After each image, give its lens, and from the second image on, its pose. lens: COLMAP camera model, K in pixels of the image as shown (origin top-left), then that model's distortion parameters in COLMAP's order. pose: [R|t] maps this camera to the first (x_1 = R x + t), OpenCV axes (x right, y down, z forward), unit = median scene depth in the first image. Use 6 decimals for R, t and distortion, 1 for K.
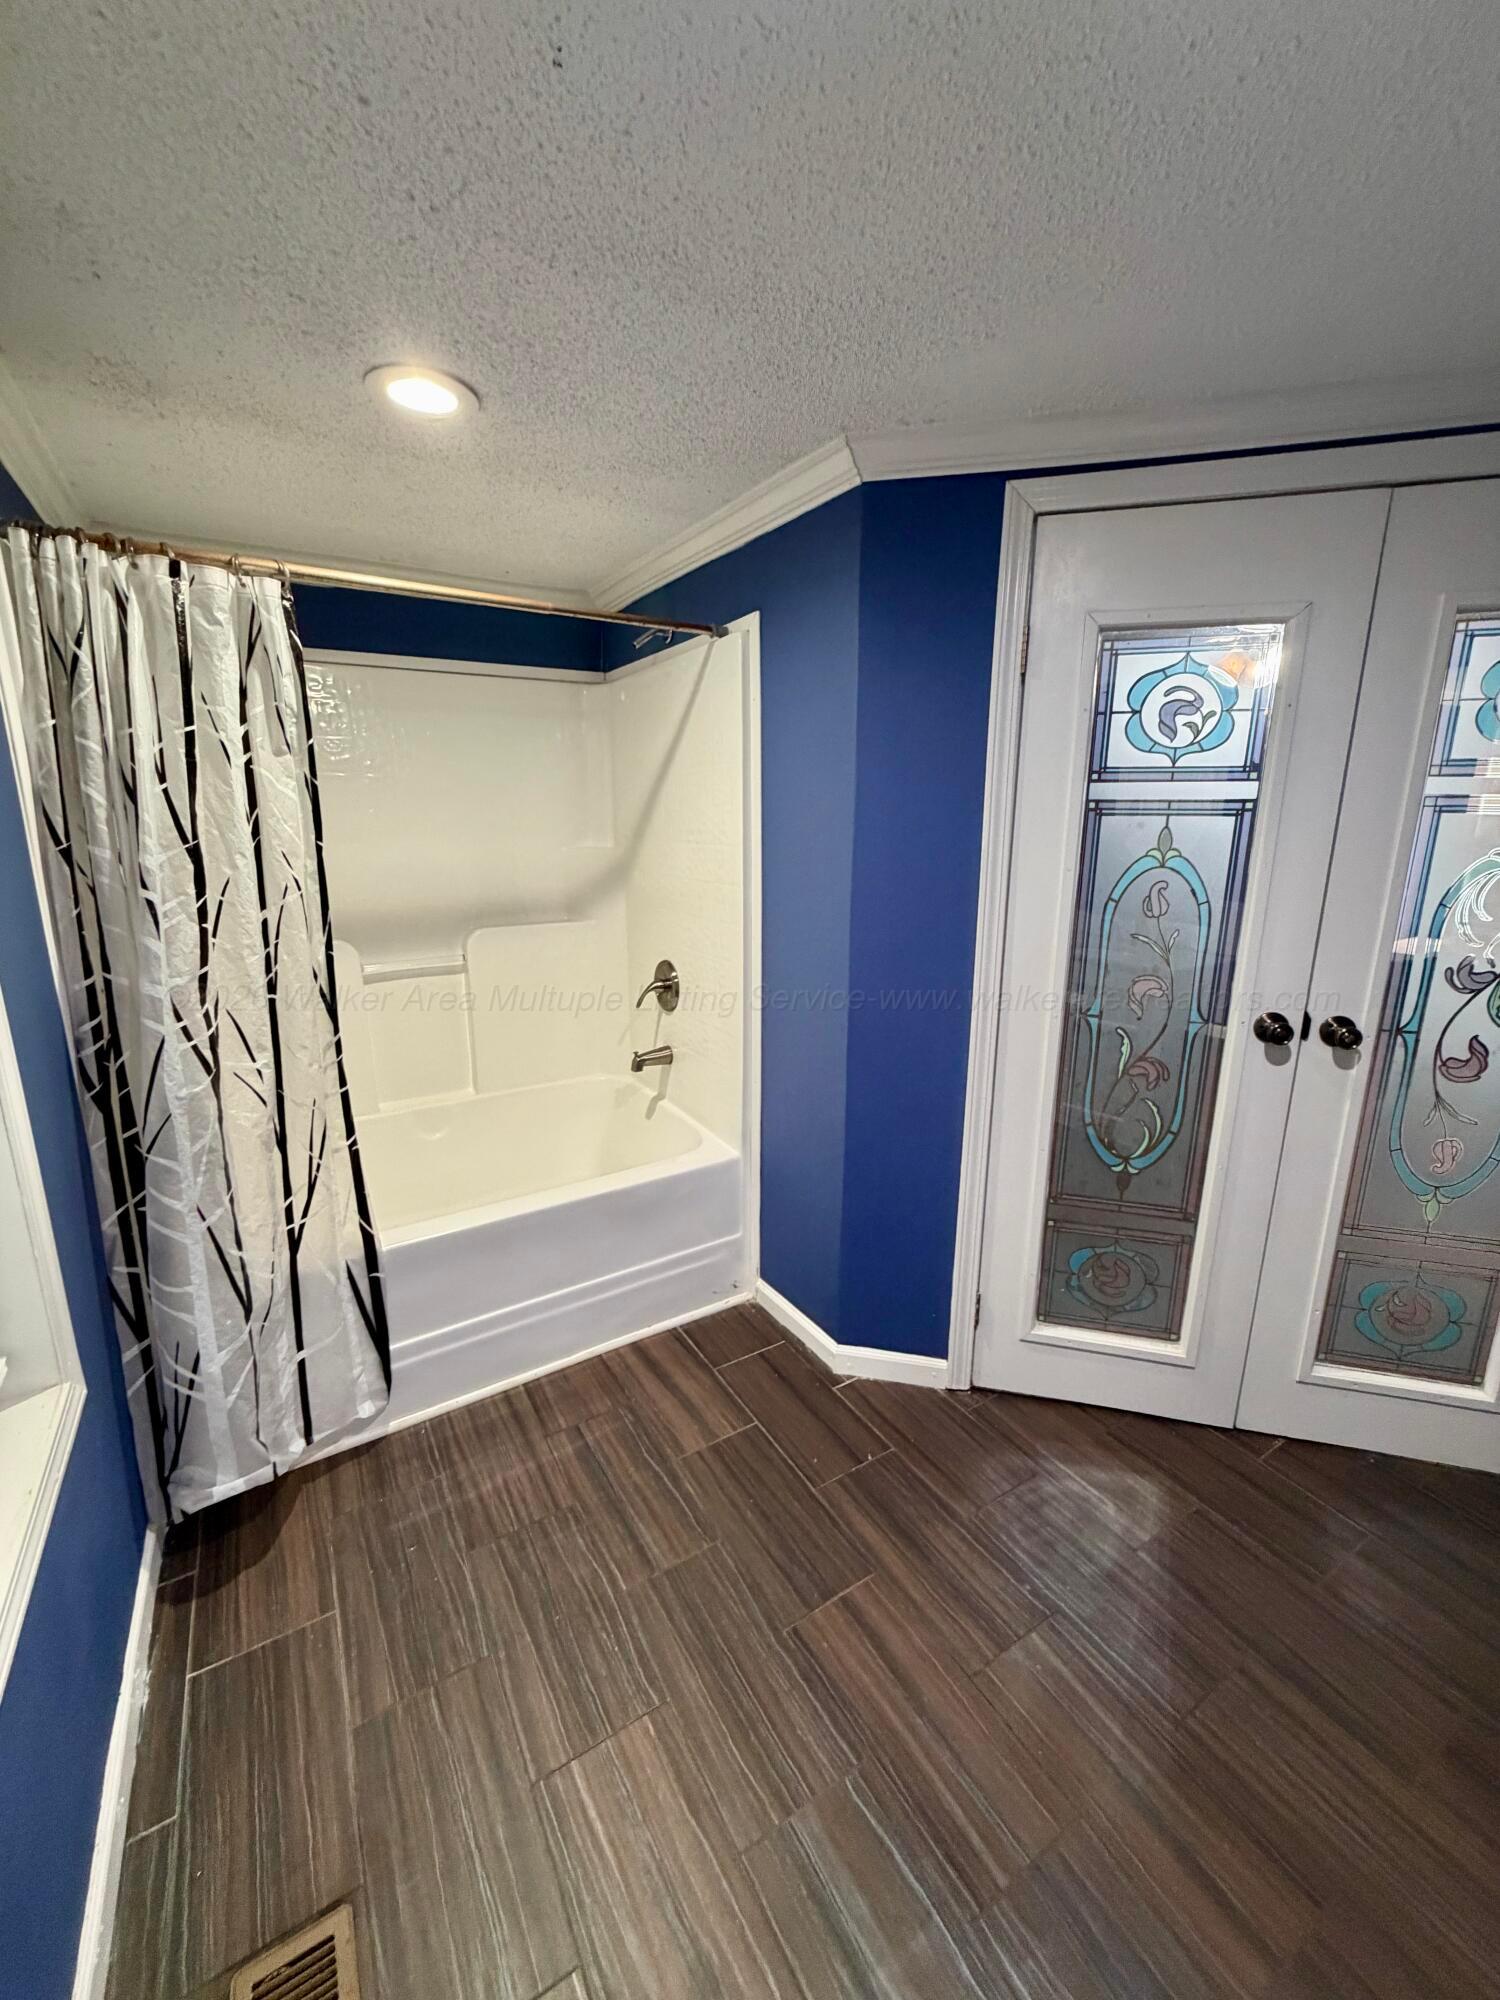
lens RADIAL K [[797.9, 0, 750.1], [0, 797.9, 1005.6], [0, 0, 1]] dist [0.009323, 0.000029]
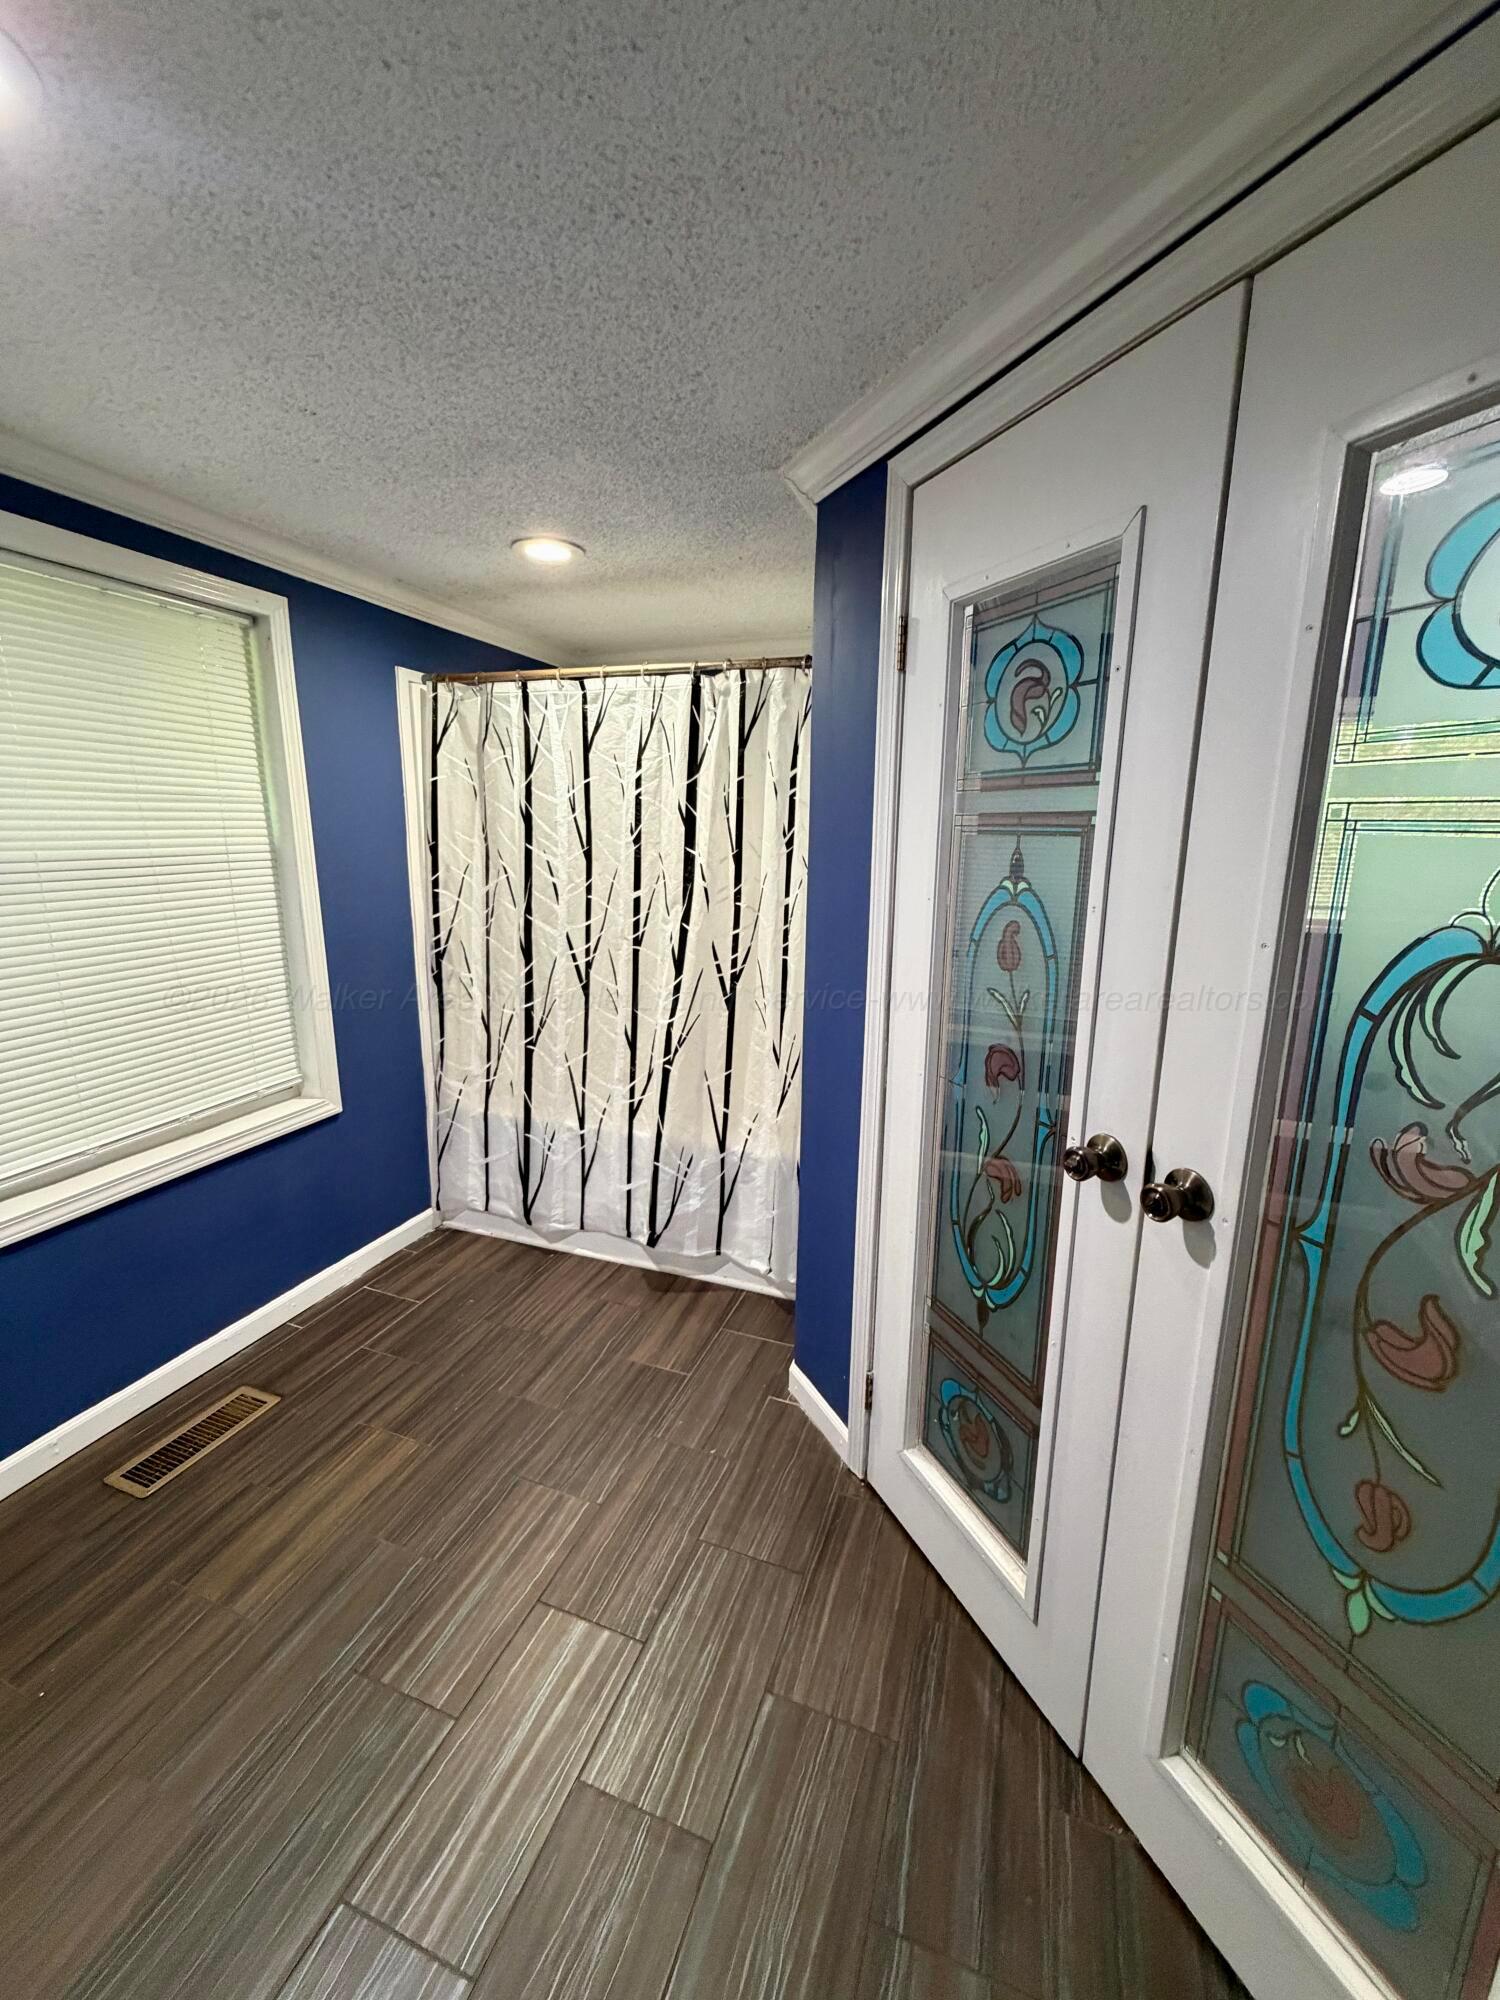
lens RADIAL K [[797.9, 0, 754.3], [0, 797.9, 1001.6], [0, 0, 1]] dist [0.009323, 0.000029]
pose [[0.616848, 0.163487, -0.769916, 0.982752], [-0.178533, 0.981756, 0.065431, -0.091997], [0.766567, 0.097095, 0.634782, 0.364320]]
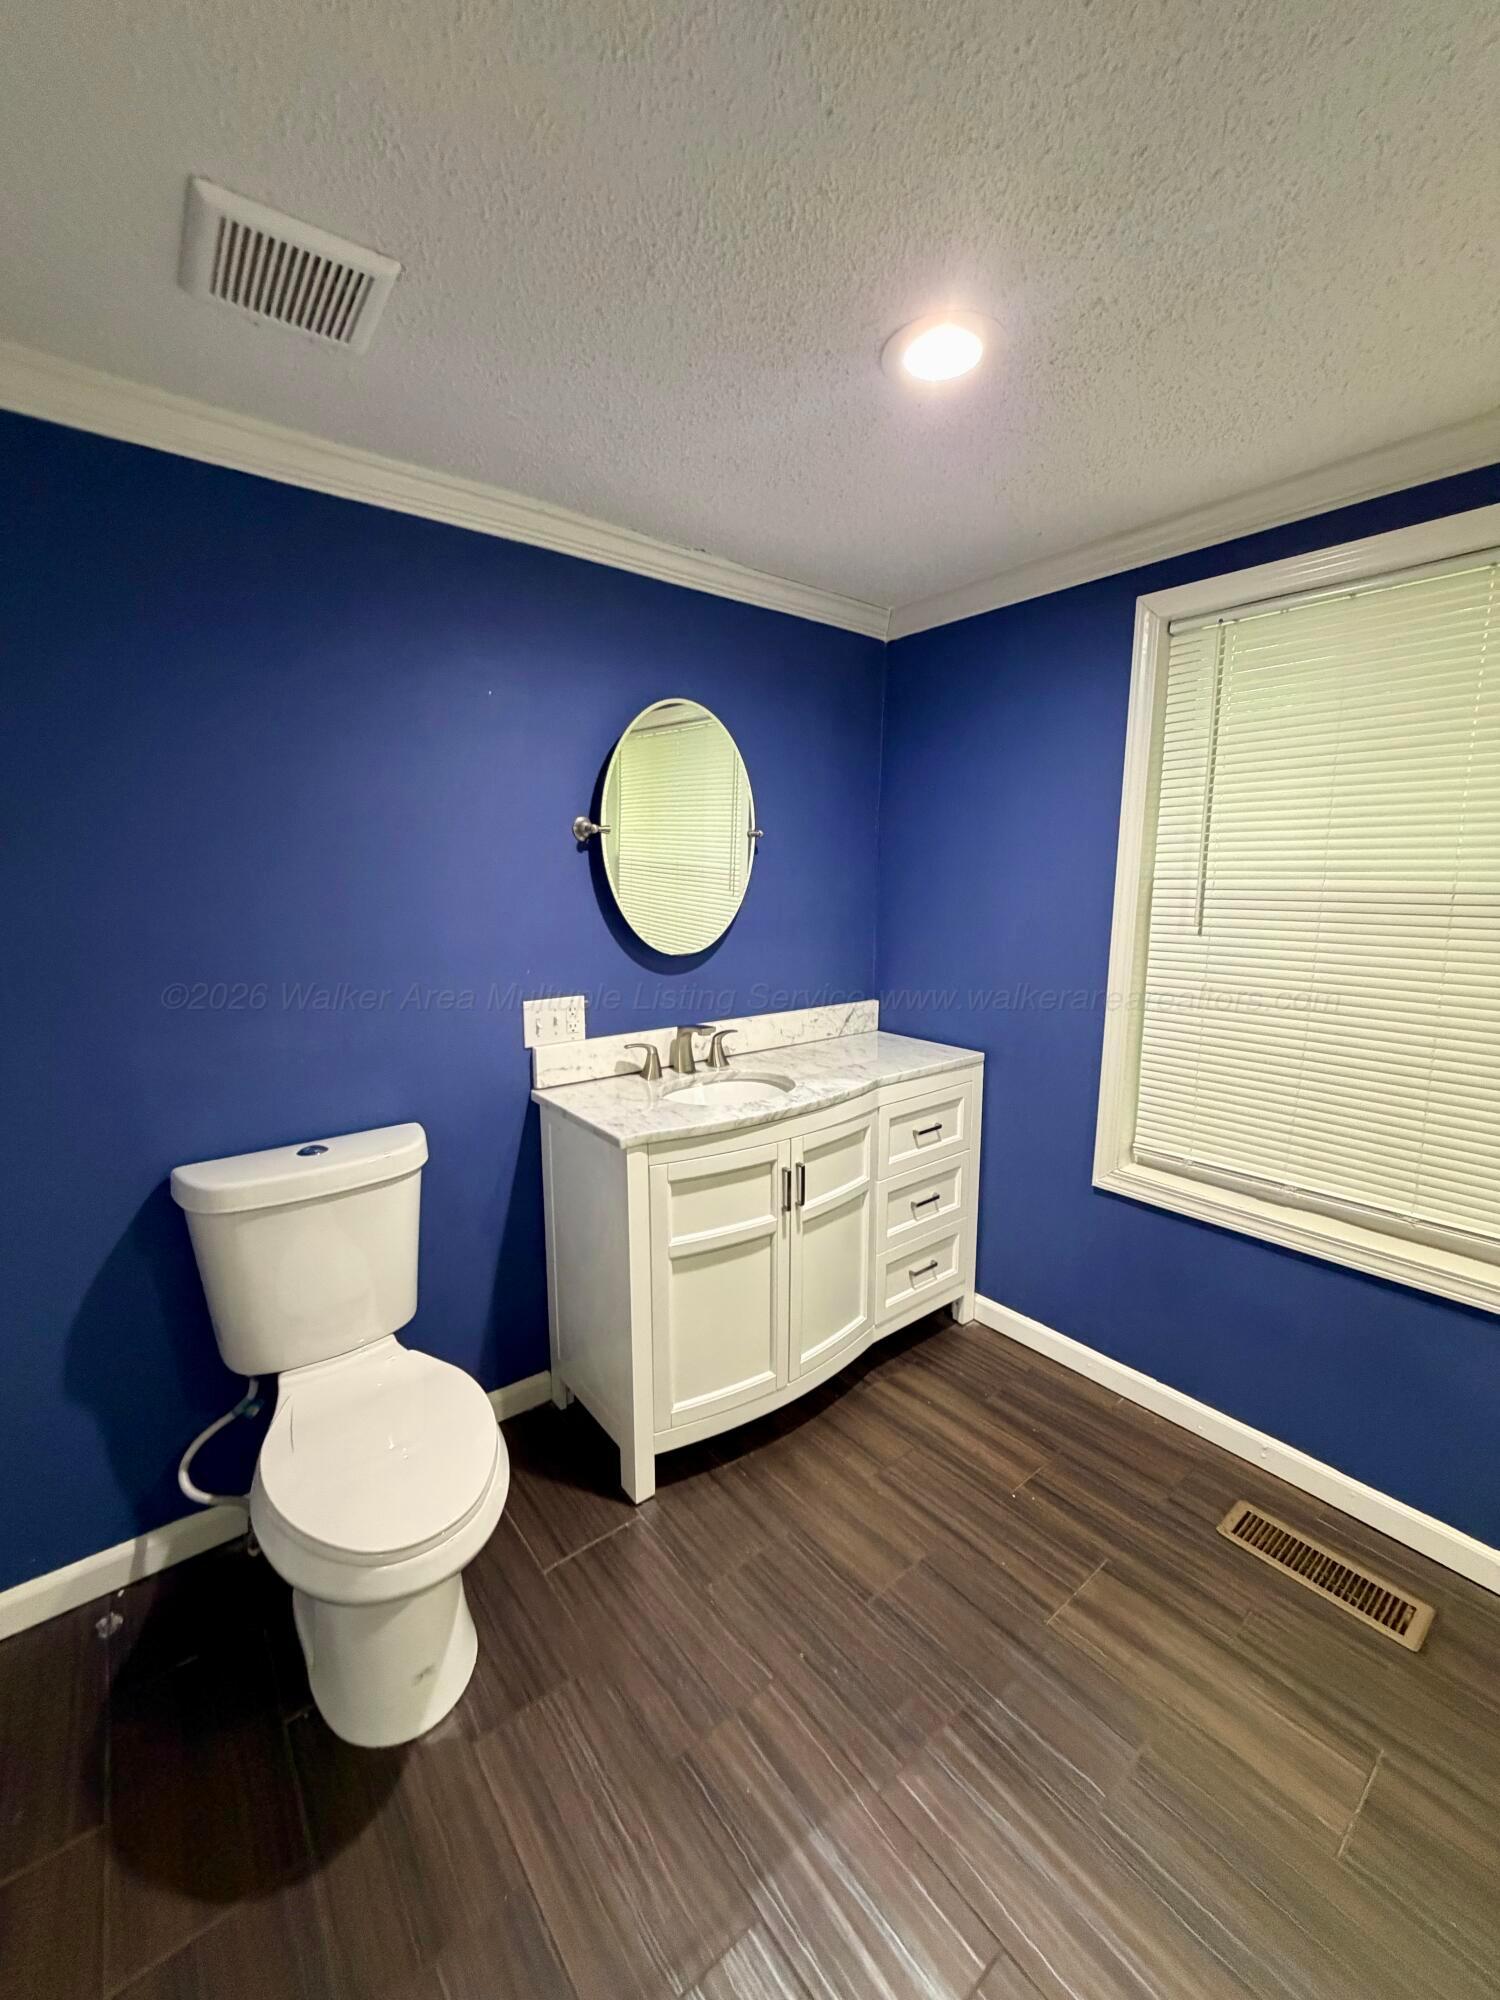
lens RADIAL K [[797.9, 0, 739.5], [0, 797.9, 991.9], [0, 0, 1]] dist [0.009323, 0.000029]
pose [[-0.992773, 0.021246, -0.118110, 0.499547], [-0.024770, 0.926729, 0.374913, -0.266275], [0.117421, 0.375129, -0.919506, 1.118738]]
